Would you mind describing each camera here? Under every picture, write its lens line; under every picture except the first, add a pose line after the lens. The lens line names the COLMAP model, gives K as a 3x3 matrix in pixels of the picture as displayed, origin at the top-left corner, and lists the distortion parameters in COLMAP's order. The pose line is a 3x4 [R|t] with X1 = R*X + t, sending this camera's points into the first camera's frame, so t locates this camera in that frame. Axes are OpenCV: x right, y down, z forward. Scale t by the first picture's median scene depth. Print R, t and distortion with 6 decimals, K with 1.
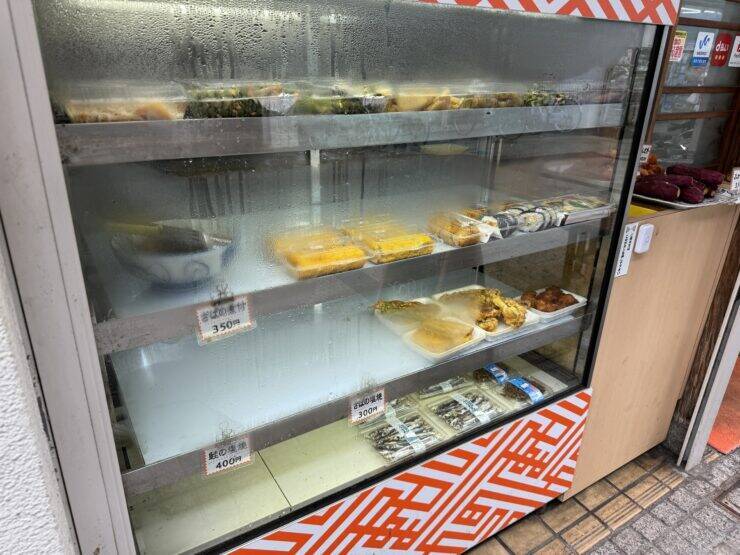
lens RADIAL K [[522.1, 0, 374.8], [0, 522.1, 271.9], [0, 0, 1]] dist [0.052454, -0.056690]
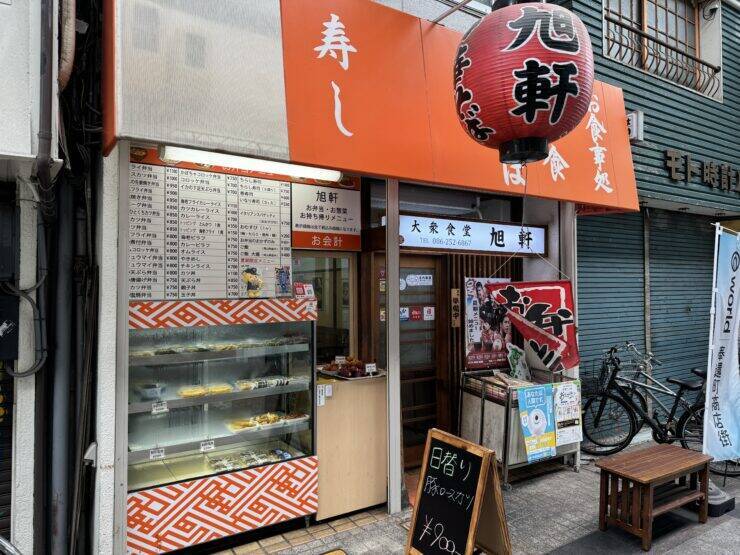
lens RADIAL K [[522.1, 0, 374.7], [0, 522.1, 275.3], [0, 0, 1]] dist [0.052454, -0.056690]
pose [[0.999170, -0.039373, 0.010485, 0.744341], [0.040243, 0.913369, -0.405140, 0.488937], [0.006375, 0.405226, 0.914195, -1.678214]]
